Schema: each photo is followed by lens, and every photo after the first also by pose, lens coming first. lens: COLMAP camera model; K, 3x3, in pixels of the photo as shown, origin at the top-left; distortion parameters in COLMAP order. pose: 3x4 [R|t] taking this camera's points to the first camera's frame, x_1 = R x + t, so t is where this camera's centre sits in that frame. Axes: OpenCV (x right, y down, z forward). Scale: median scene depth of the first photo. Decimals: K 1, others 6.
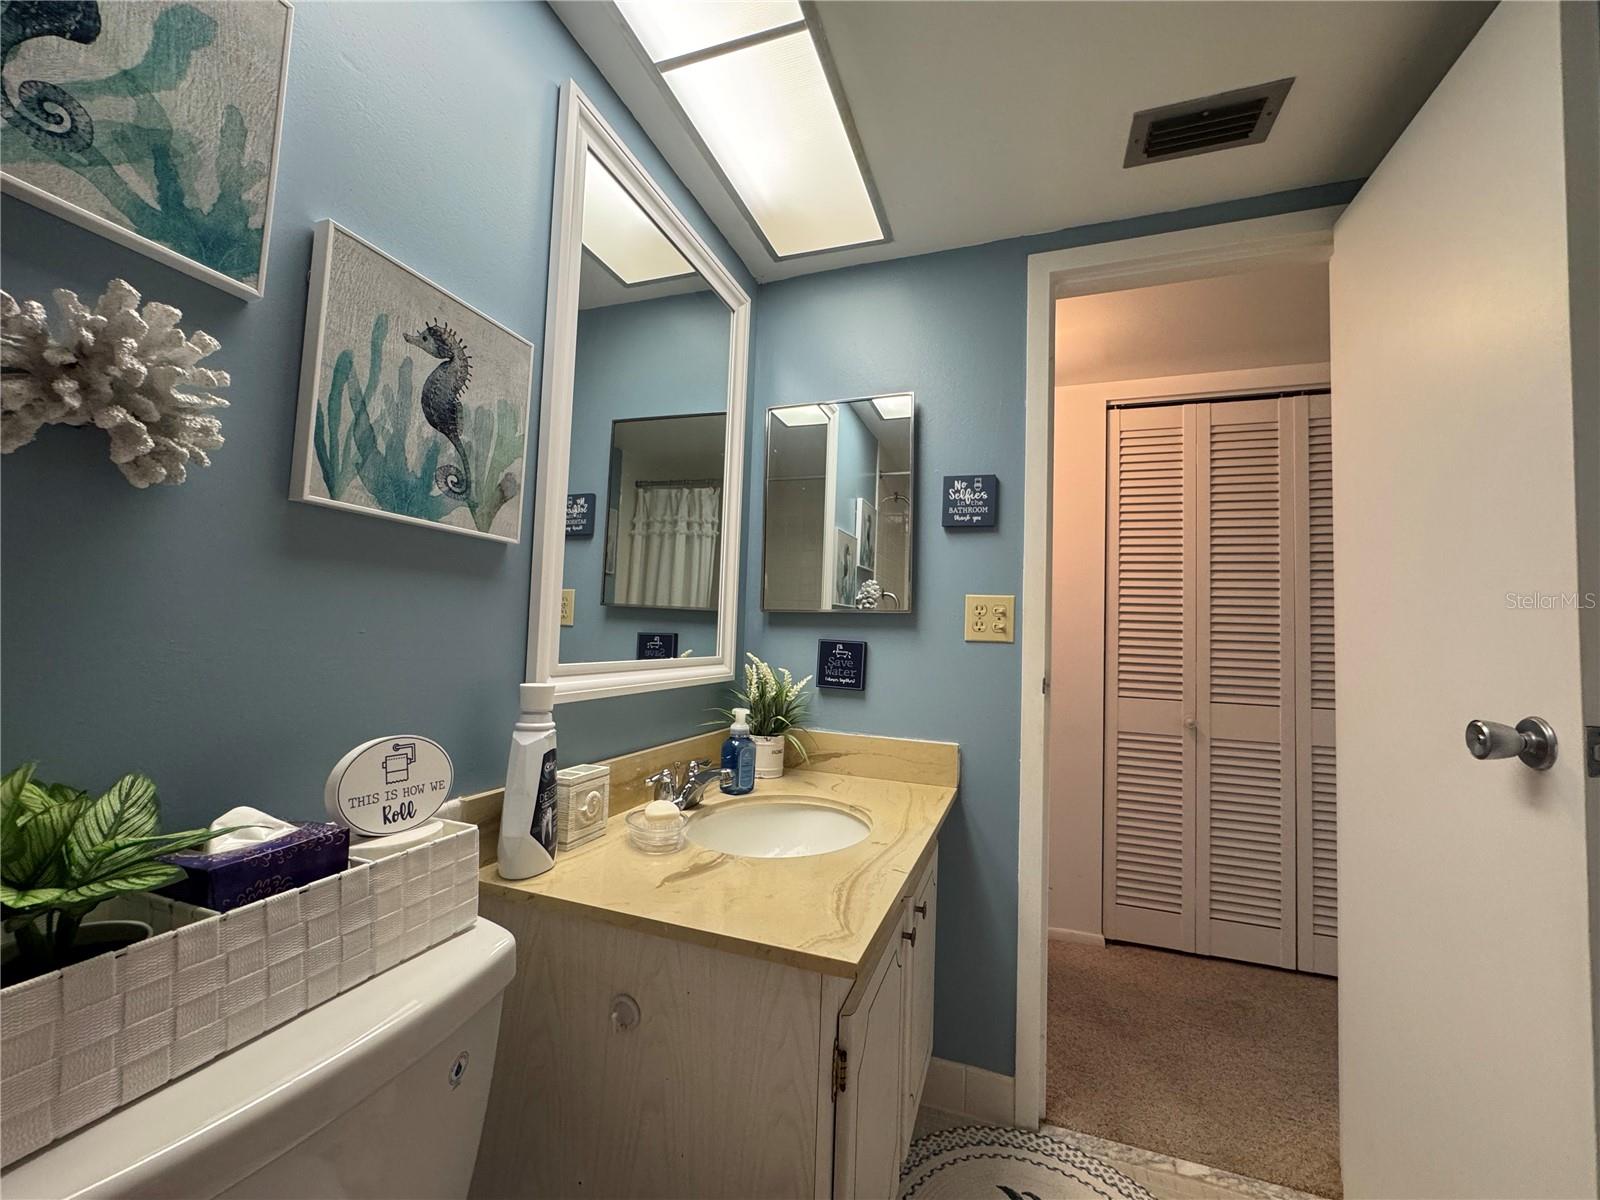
lens RADIAL K [[636.7, 0, 803.6], [0, 636.7, 598.4], [0, 0, 1]] dist [-0.007594, 0.001688]
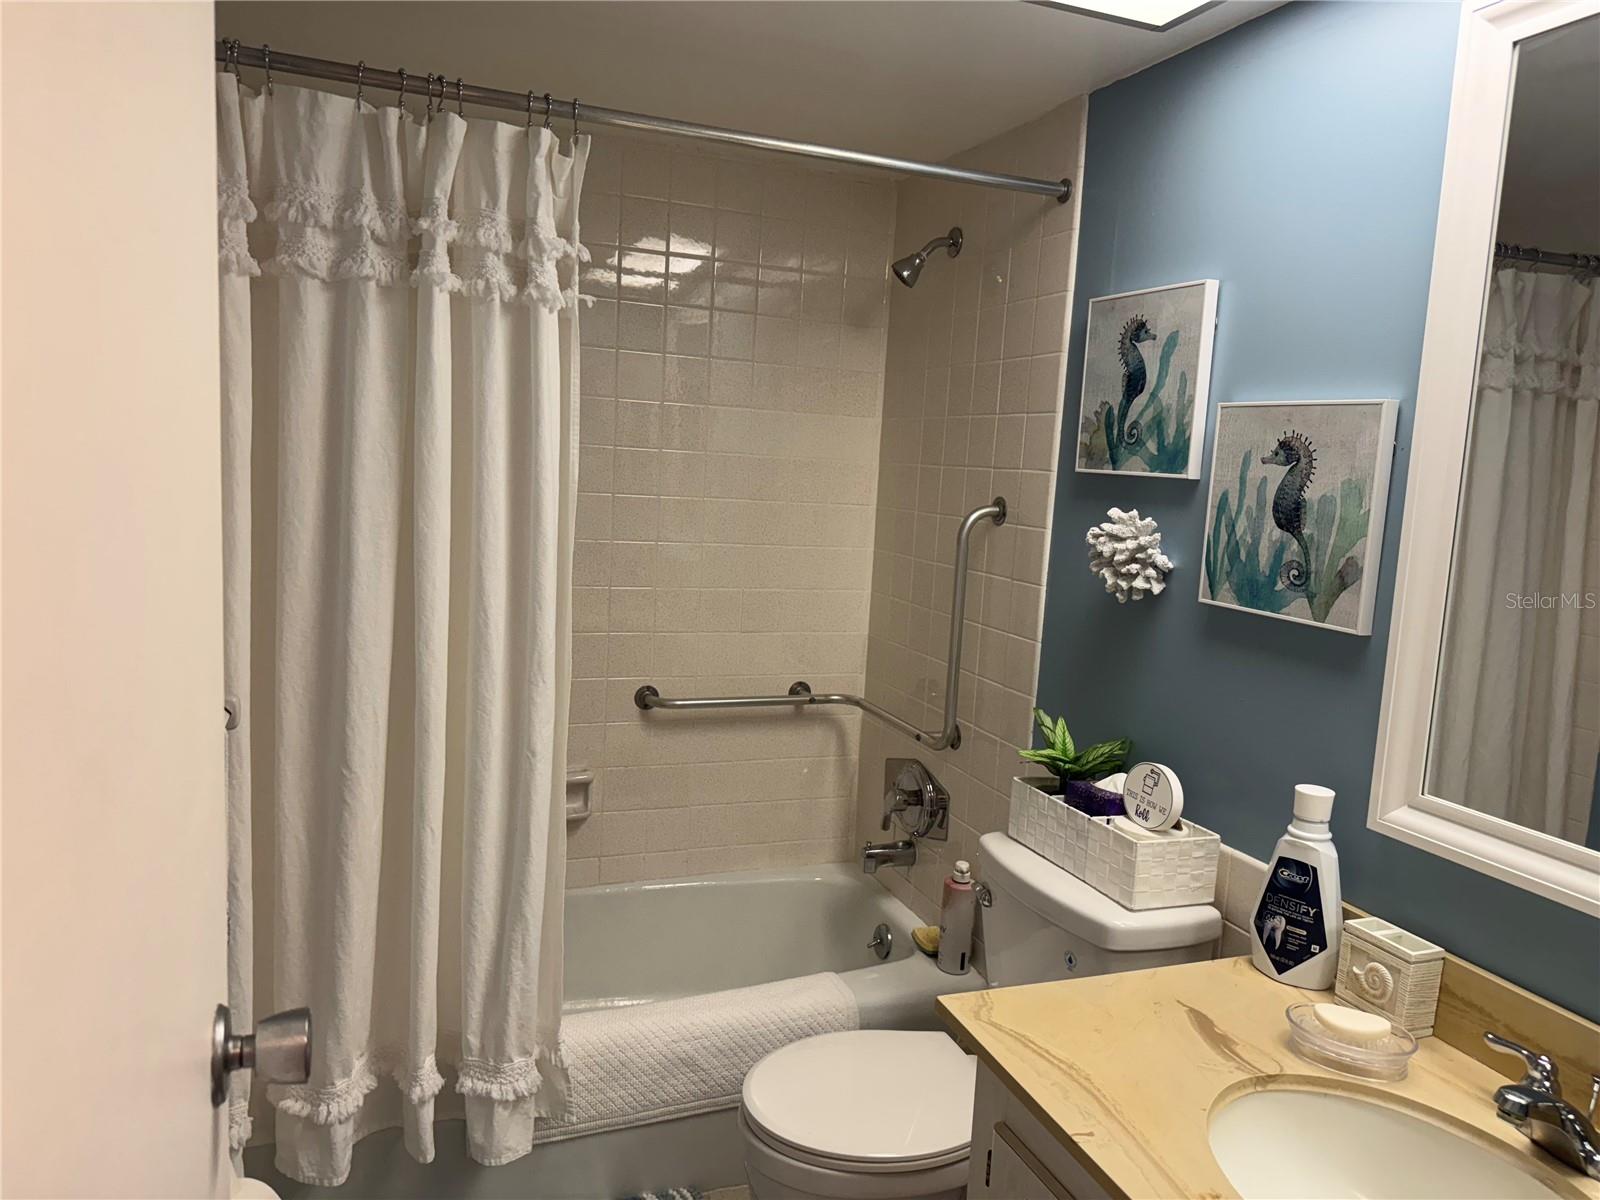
lens RADIAL K [[1134.8, 0, 800.9], [0, 1134.8, 594.9], [0, 0, 1]] dist [0.081398, -0.016870]
pose [[-0.756719, 0.005692, -0.653715, 1.394227], [-0.039559, 0.997731, 0.054480, -0.232737], [0.652542, 0.067086, -0.754777, 2.001256]]
